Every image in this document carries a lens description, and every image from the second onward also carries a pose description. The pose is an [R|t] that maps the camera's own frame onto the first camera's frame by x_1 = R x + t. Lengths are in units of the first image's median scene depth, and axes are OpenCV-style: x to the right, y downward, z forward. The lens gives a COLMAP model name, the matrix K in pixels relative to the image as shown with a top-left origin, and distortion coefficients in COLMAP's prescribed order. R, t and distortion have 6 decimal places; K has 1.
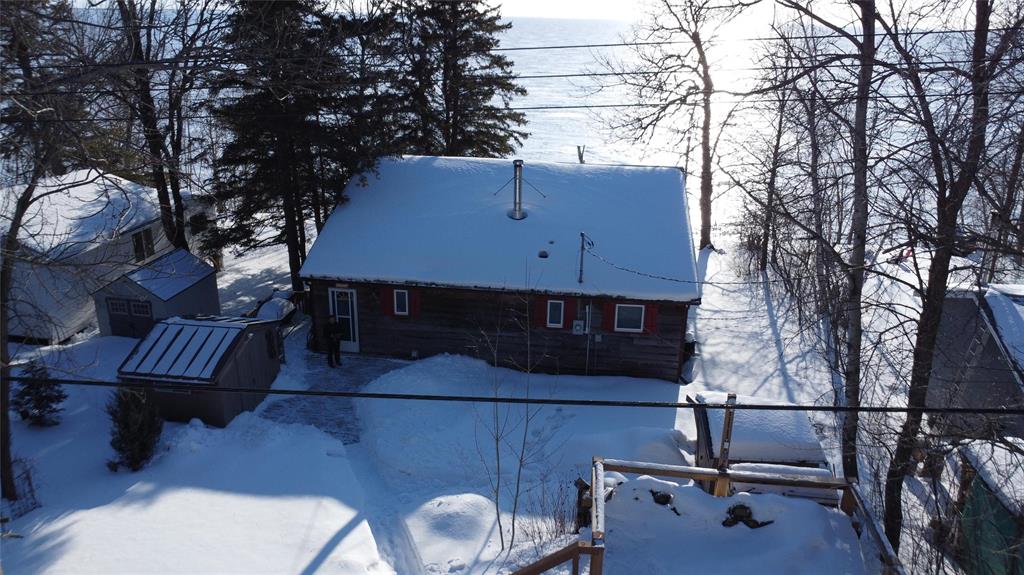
lens RADIAL K [[753.0, 0, 512.0], [0, 753.0, 287.5], [0, 0, 1]] dist [-0.050823, 0.002229]
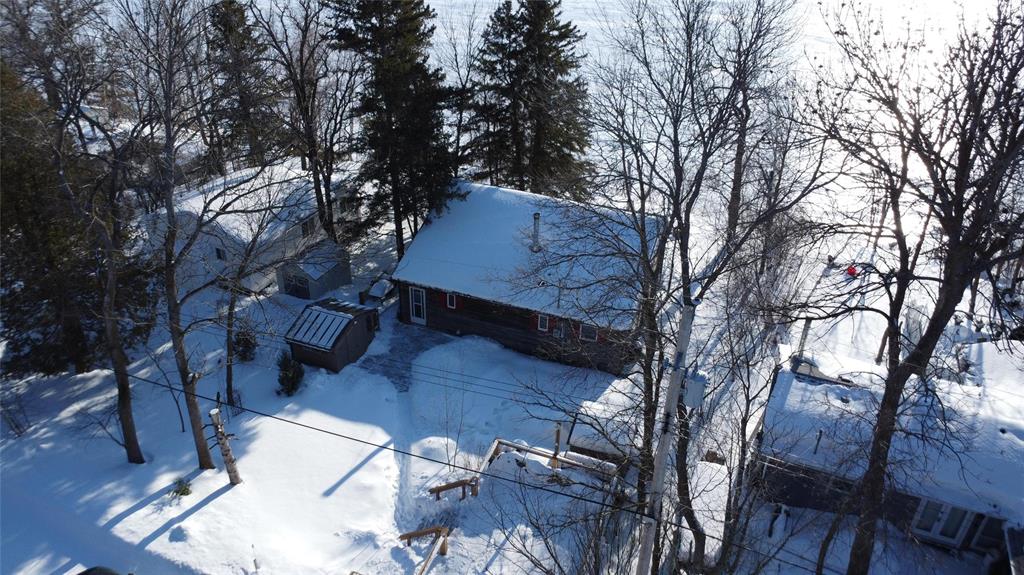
lens RADIAL K [[753.0, 0, 512.0], [0, 753.0, 287.5], [0, 0, 1]] dist [-0.050823, 0.002229]
pose [[0.969238, 0.129239, -0.209464, 0.314663], [-0.088684, 0.977260, 0.192606, -0.334752], [0.229593, -0.168105, 0.958659, -0.509951]]
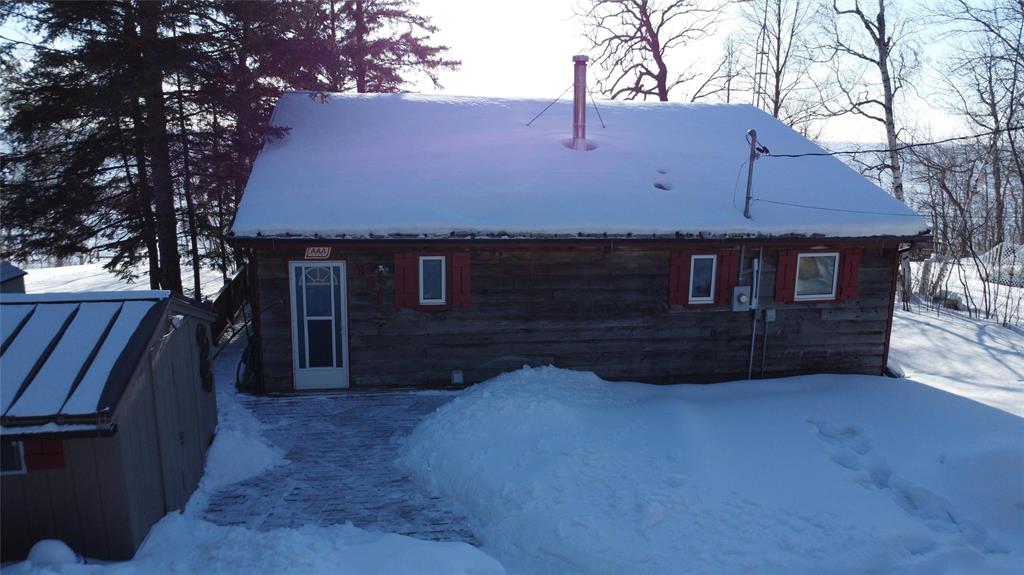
lens RADIAL K [[753.0, 0, 512.0], [0, 753.0, 287.5], [0, 0, 1]] dist [-0.050823, 0.002229]
pose [[0.960721, -0.063877, 0.270065, -0.243241], [0.100679, 0.987076, -0.124682, 0.099438], [-0.258610, 0.146975, 0.954735, 0.484691]]
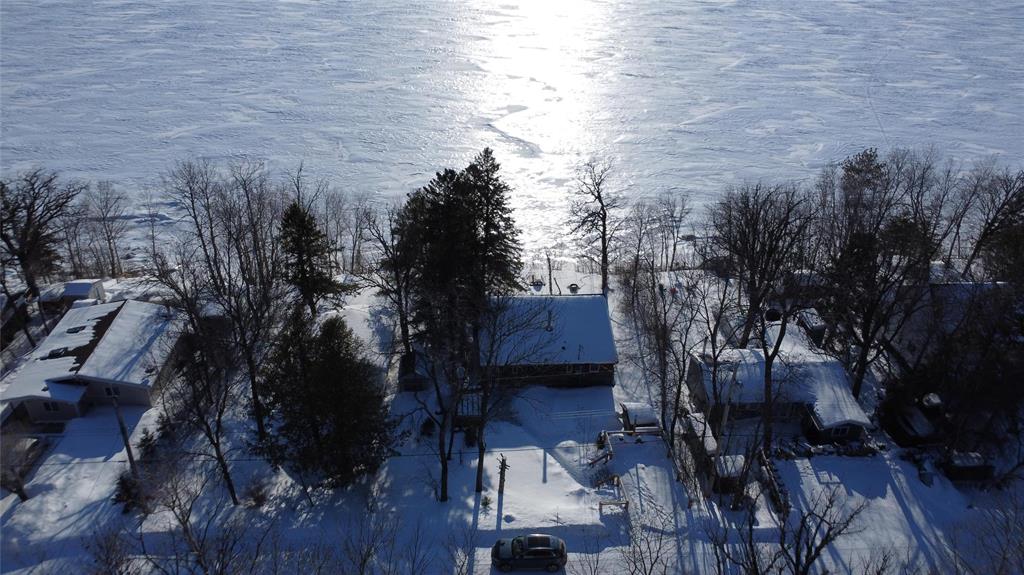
lens RADIAL K [[753.0, 0, 512.0], [0, 753.0, 287.5], [0, 0, 1]] dist [-0.050823, 0.002229]
pose [[0.979266, -0.093196, 0.179869, -0.649150], [0.056241, 0.978063, 0.200574, -0.861566], [-0.194616, -0.186299, 0.963025, -1.681296]]
